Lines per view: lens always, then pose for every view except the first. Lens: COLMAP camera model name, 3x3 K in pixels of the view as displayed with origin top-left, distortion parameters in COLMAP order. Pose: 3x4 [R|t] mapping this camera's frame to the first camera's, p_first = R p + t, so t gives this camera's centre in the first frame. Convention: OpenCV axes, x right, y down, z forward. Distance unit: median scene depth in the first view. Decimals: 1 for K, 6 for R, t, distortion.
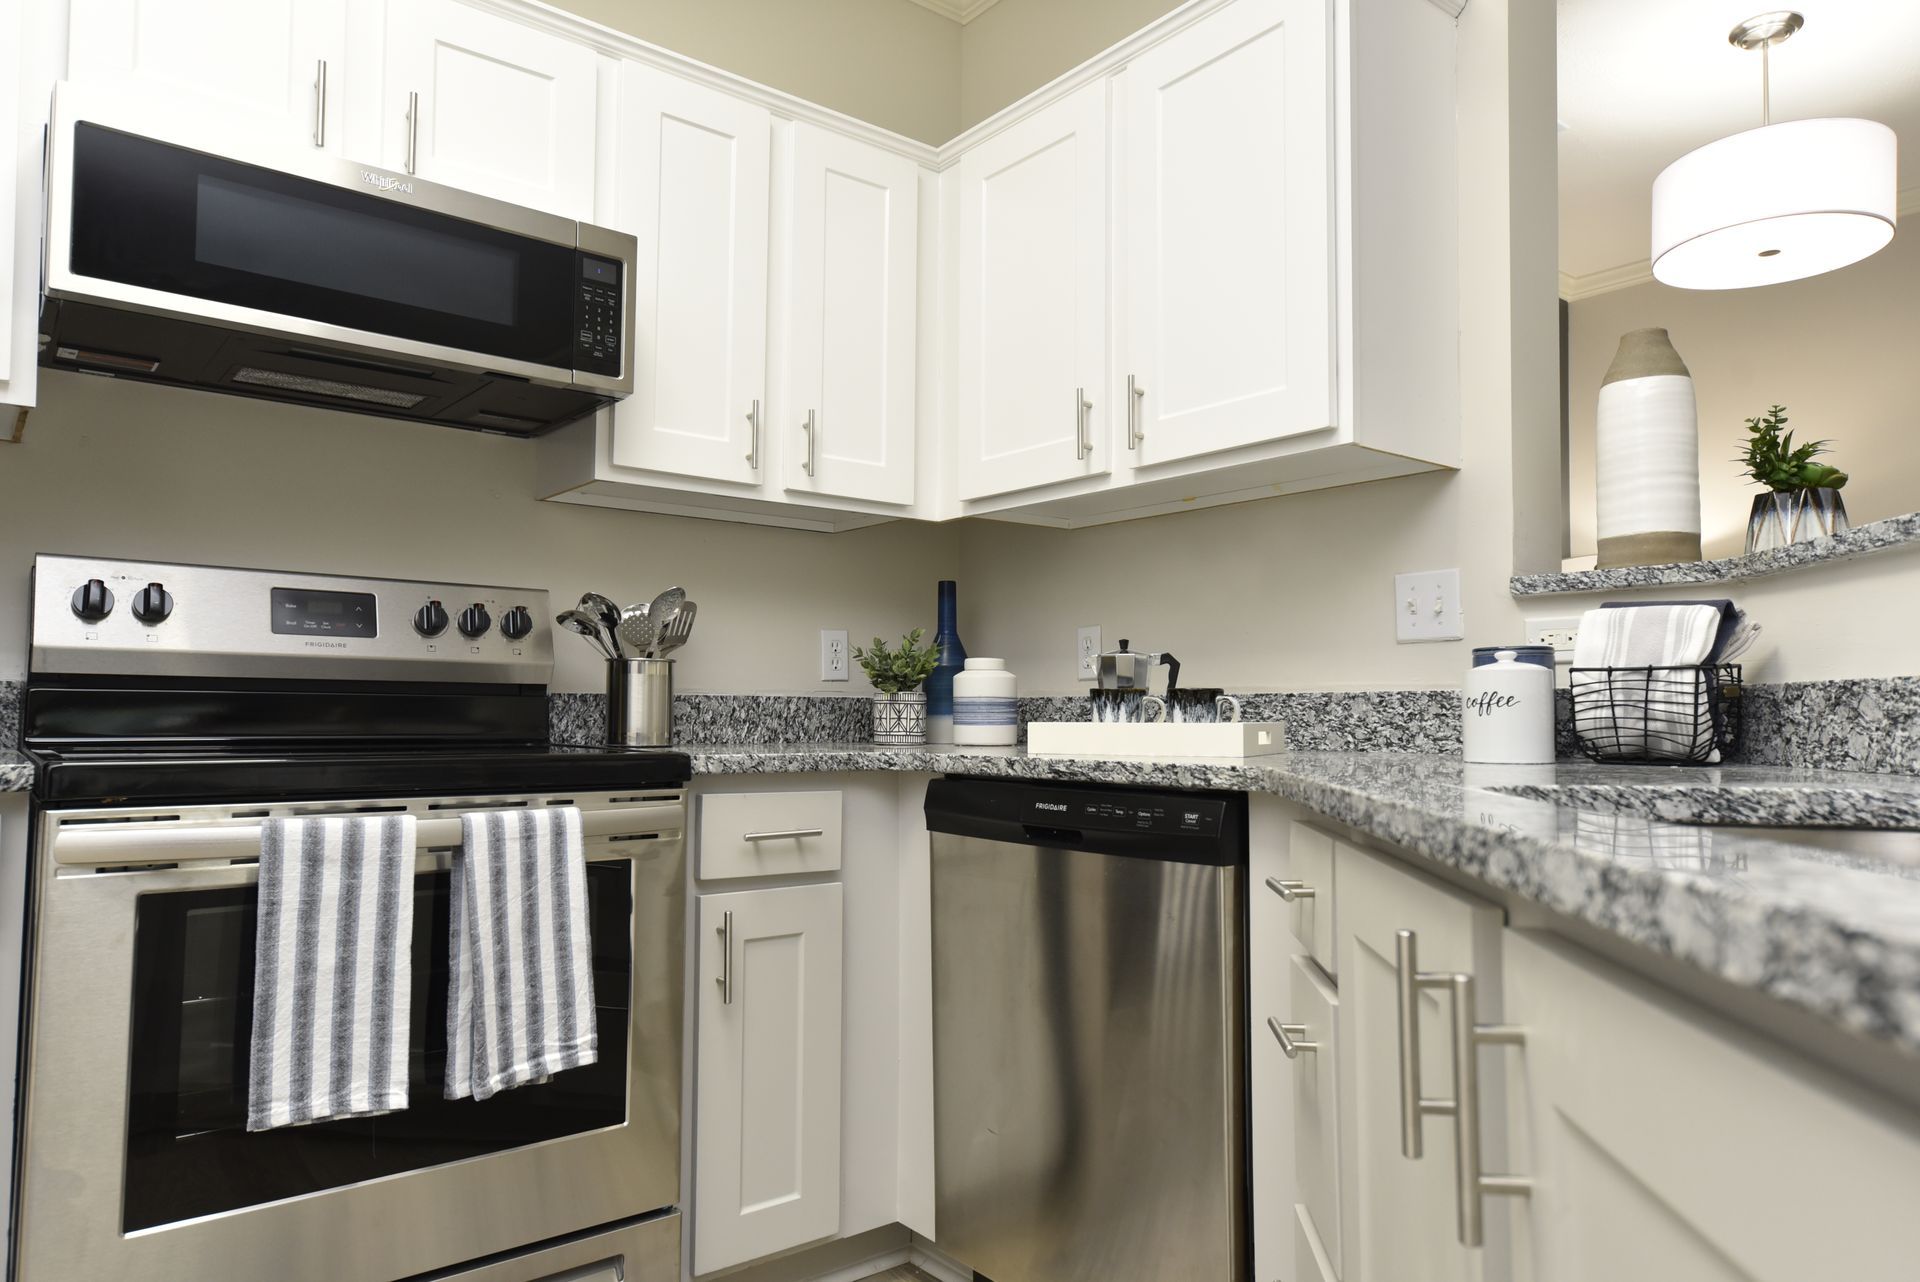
lens RADIAL K [[1267.1, 0, 942.0], [0, 1267.1, 637.4], [0, 0, 1]] dist [-0.001162, 0.030854]
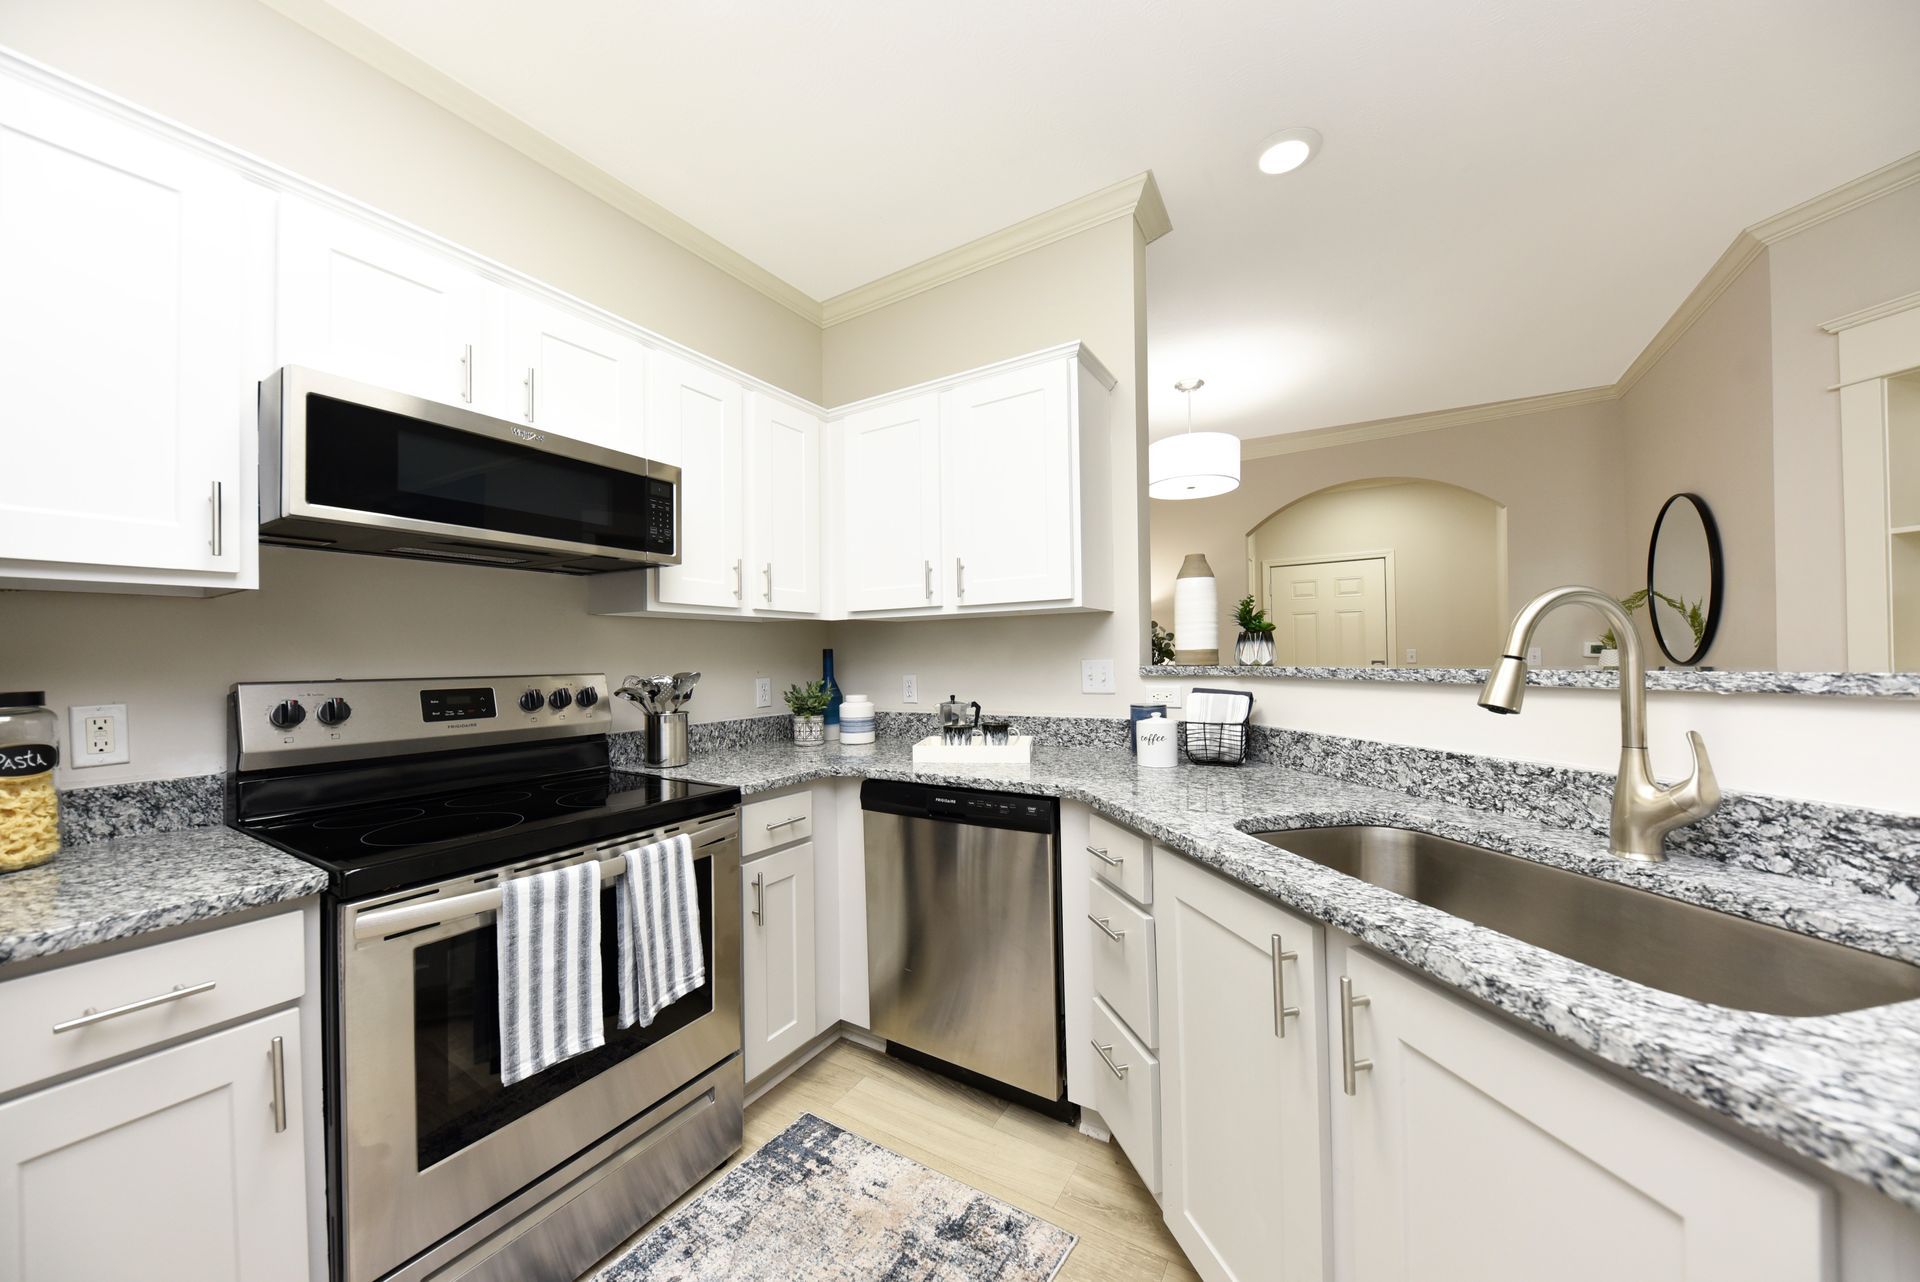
lens RADIAL K [[681.7, 0, 960.0], [0, 681.7, 641.0], [0, 0, 1]] dist [0.011720, -0.007806]
pose [[0.937904, -0.015187, 0.346563, -0.225135], [0.002235, 0.999285, 0.037743, -0.132454], [-0.346888, -0.034624, 0.937267, 0.037868]]
